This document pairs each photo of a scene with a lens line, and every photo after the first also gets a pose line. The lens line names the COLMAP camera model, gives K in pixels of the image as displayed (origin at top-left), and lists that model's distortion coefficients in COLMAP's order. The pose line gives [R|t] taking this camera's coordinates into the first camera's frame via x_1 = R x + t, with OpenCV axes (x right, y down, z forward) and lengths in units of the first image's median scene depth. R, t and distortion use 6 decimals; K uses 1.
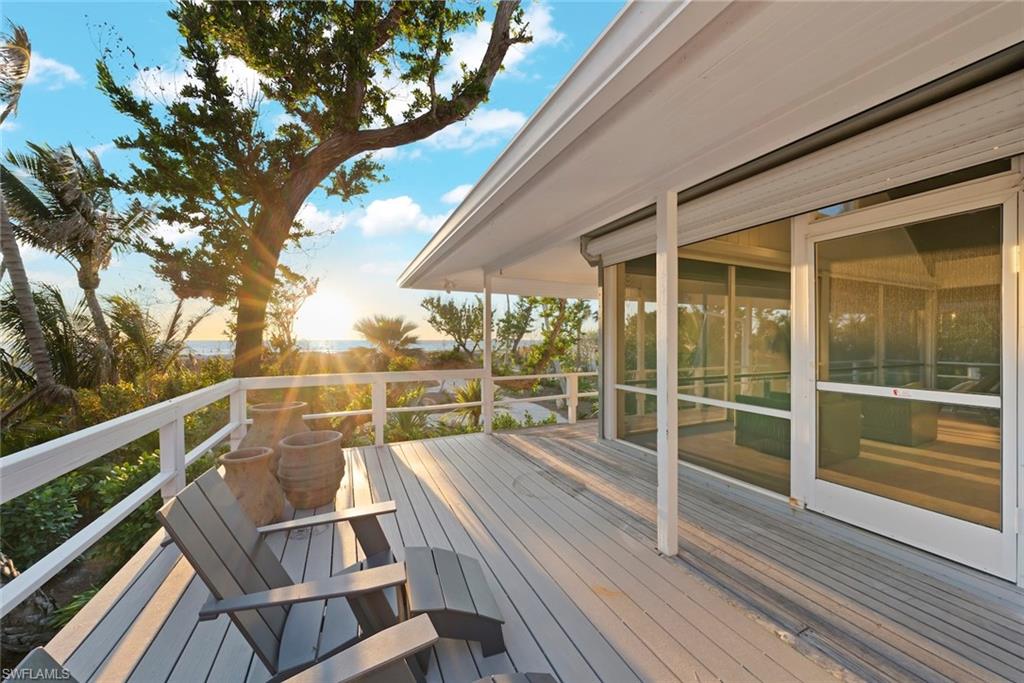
lens RADIAL K [[362.9, 0, 512.0], [0, 362.9, 341.5], [0, 0, 1]] dist [0.000187, -0.000028]
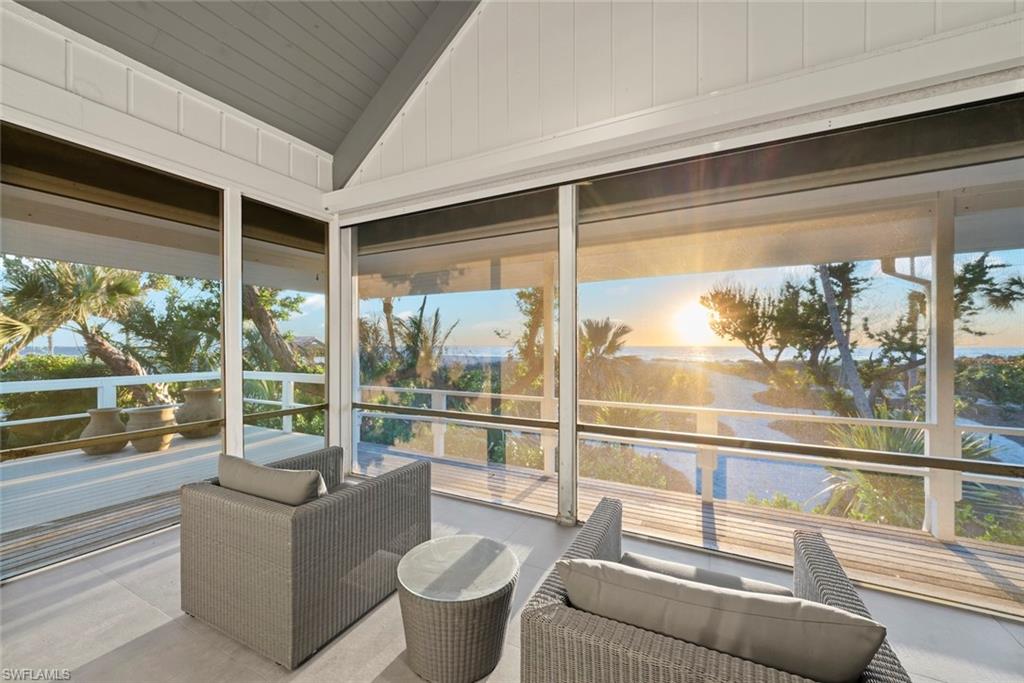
lens RADIAL K [[399.1, 0, 512.0], [0, 399.1, 341.5], [0, 0, 1]] dist [0.001106, 0.000151]
pose [[0.612137, -0.009495, -0.790695, 0.566469], [-0.003042, 0.999892, -0.014363, -0.000963], [0.790746, 0.011197, 0.612042, 0.374946]]
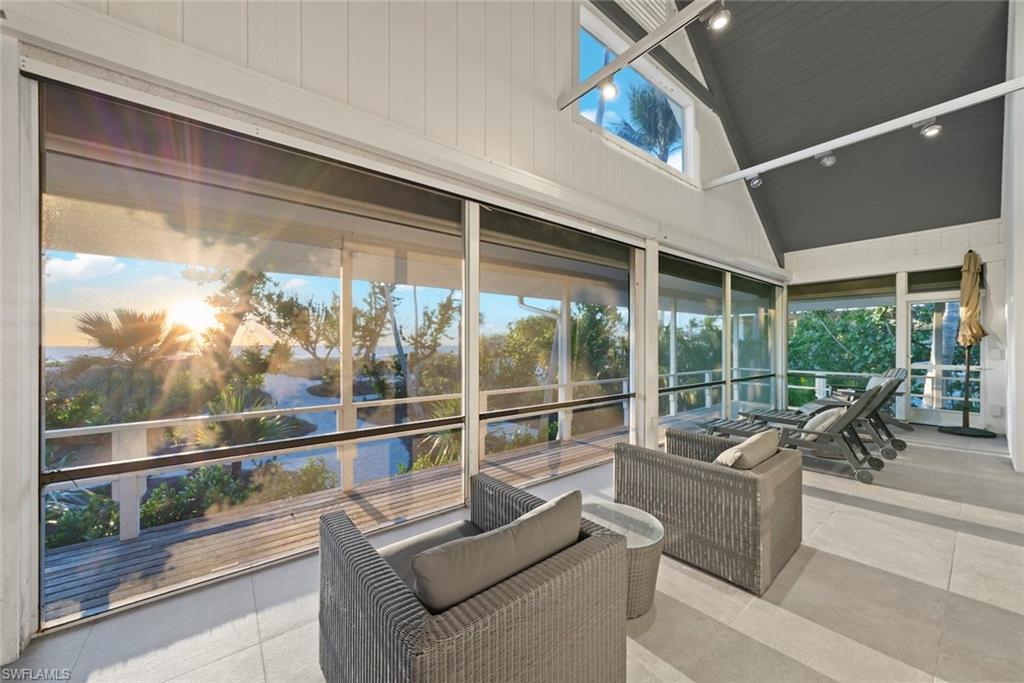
lens RADIAL K [[370.9, 0, 512.0], [0, 370.9, 341.5], [0, 0, 1]] dist [-0.000926, -0.000055]
pose [[0.972768, -0.000686, 0.231778, 0.317012], [0.004003, 0.999896, -0.013839, -0.001379], [-0.231745, 0.014390, 0.972670, 0.281354]]
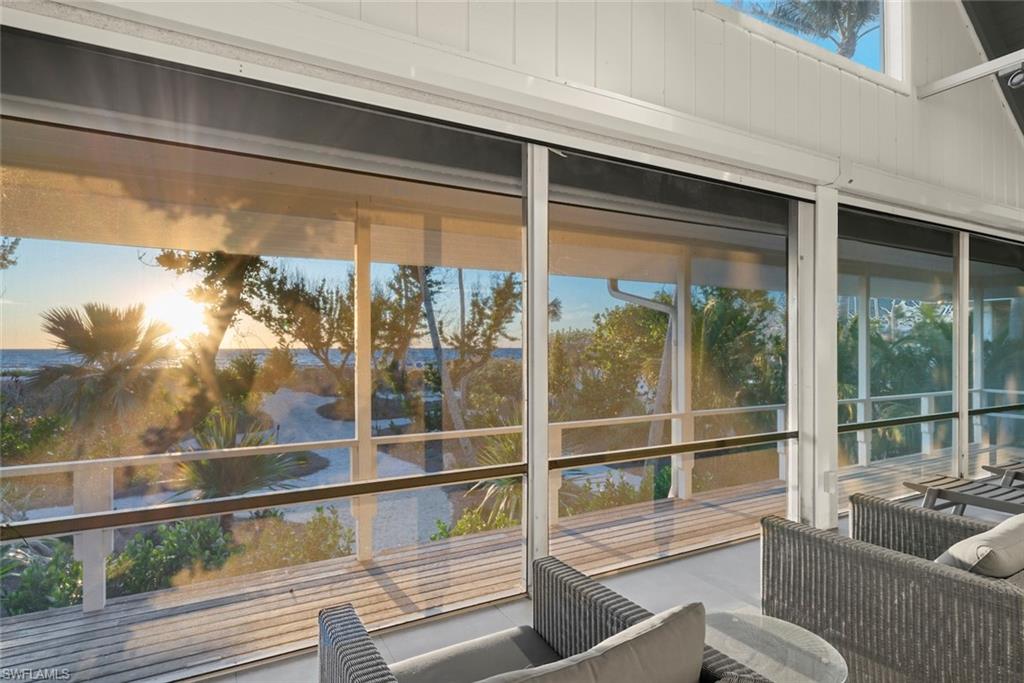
lens RADIAL K [[544.8, 0, 514.2], [0, 544.8, 344.2], [0, 0, 1]] dist [0.007058, -0.000751]
pose [[0.997207, -0.002355, 0.074653, 0.320410], [0.003138, 0.999941, -0.010384, -0.007488], [-0.074624, 0.010590, 0.997155, 0.285758]]
